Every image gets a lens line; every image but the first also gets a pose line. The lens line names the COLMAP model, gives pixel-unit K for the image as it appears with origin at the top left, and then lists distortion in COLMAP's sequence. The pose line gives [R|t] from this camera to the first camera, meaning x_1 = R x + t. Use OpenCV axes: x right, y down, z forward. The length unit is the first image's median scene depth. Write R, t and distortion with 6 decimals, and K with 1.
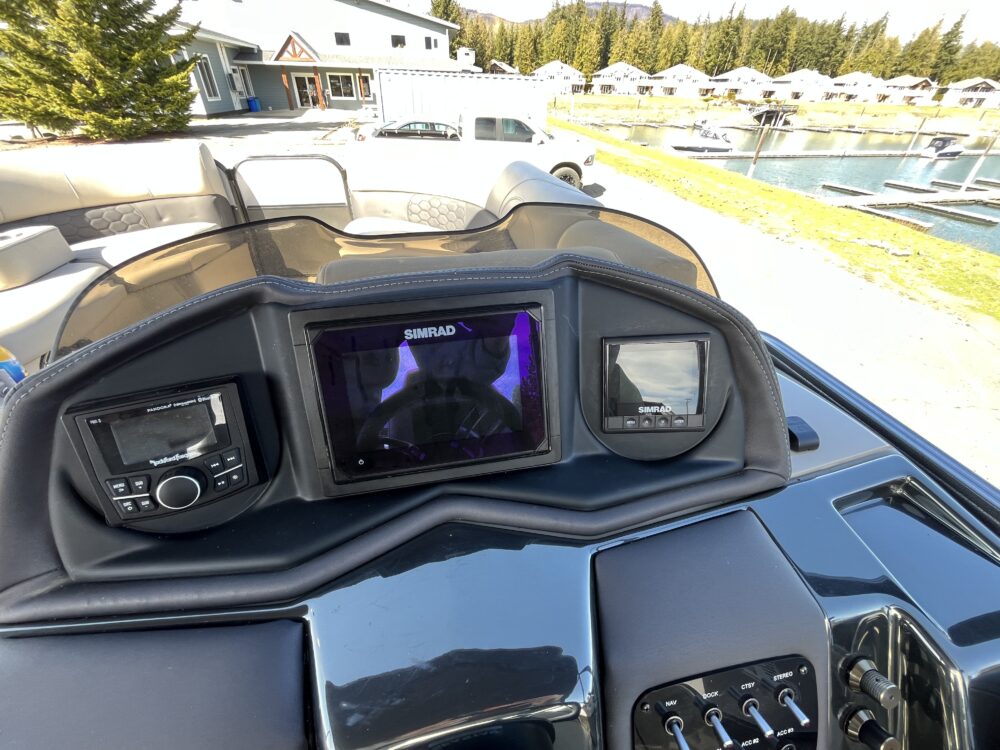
lens RADIAL K [[403.9, 0, 495.4], [0, 403.9, 373.8], [0, 0, 1]] dist [-0.003952, 0.000345]
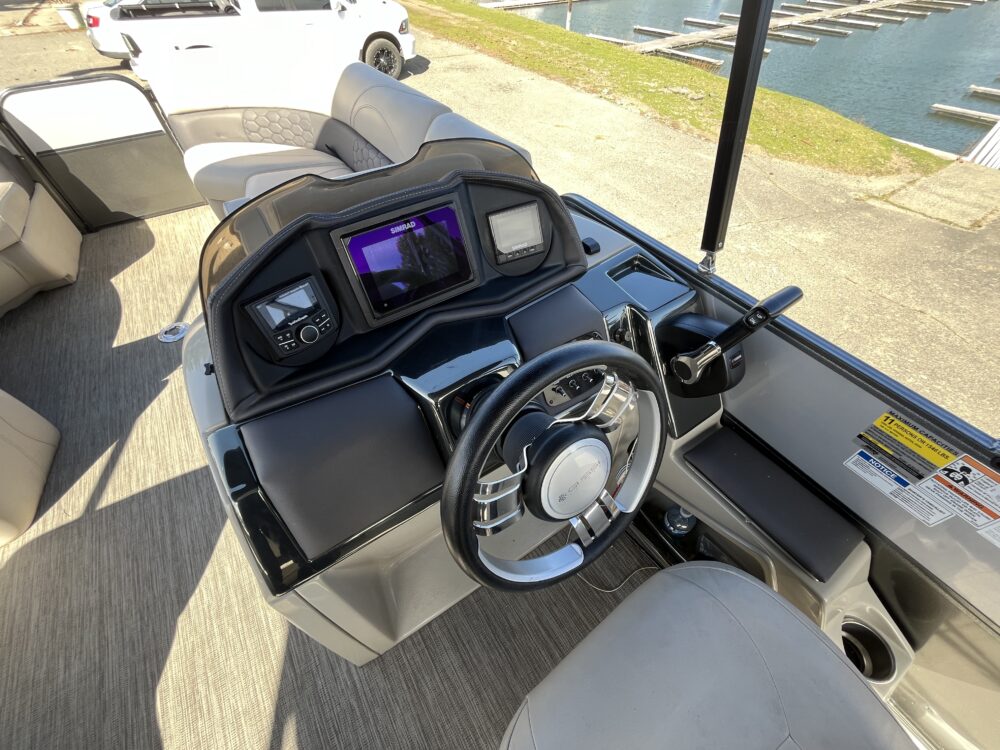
lens RADIAL K [[403.9, 0, 495.1], [0, 403.9, 374.5], [0, 0, 1]] dist [-0.003952, 0.000345]
pose [[0.926646, -0.294592, 0.233546, -0.014198], [0.232461, 0.937242, 0.259885, 0.005379], [-0.295449, -0.186531, 0.936972, -0.036511]]
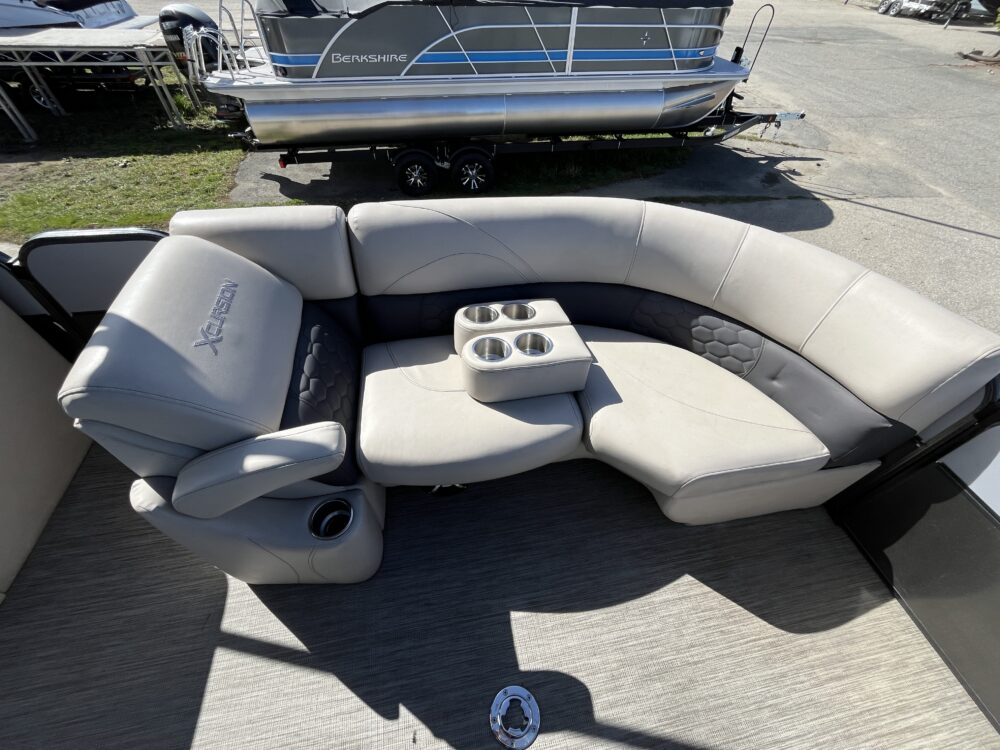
lens RADIAL K [[403.9, 0, 494.6], [0, 403.9, 375.5], [0, 0, 1]] dist [-0.003952, 0.000345]
pose [[-0.002061, 0.730673, -0.682725, -0.089978], [-0.611066, 0.539511, 0.579246, -0.099962], [0.791577, 0.418384, 0.445378, 0.086205]]
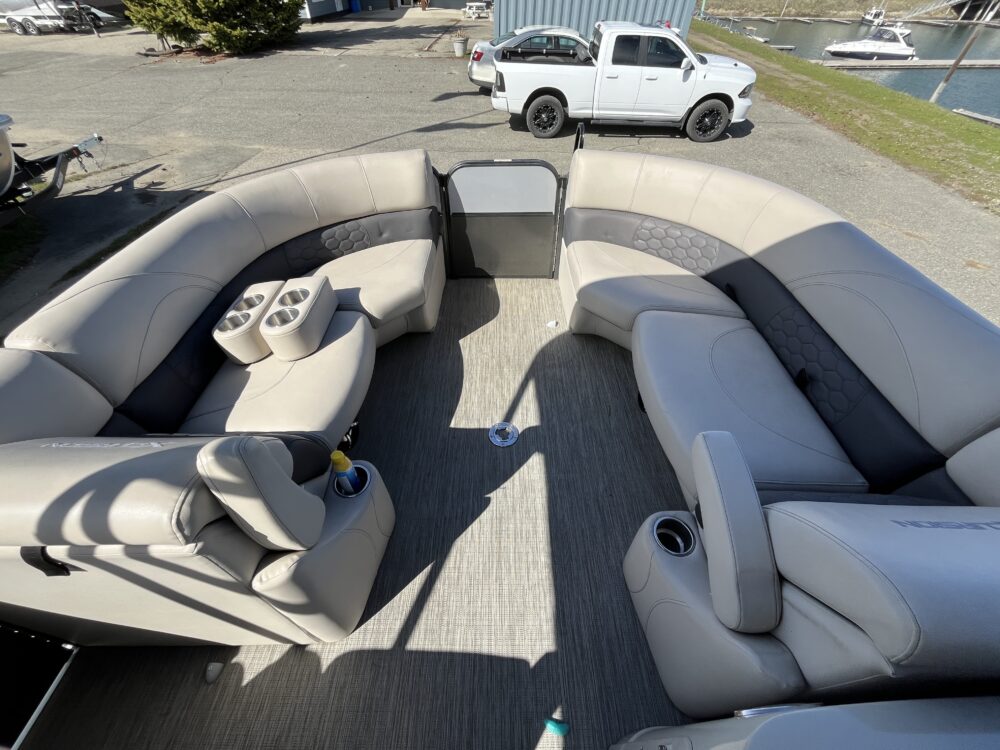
lens RADIAL K [[403.9, 0, 496.2], [0, 403.9, 375.0], [0, 0, 1]] dist [-0.003952, 0.000345]
pose [[0.980431, 0.124531, -0.152472, -0.076866], [-0.097071, 0.979610, 0.175901, -0.052331], [0.171268, -0.157658, 0.972528, 0.010048]]
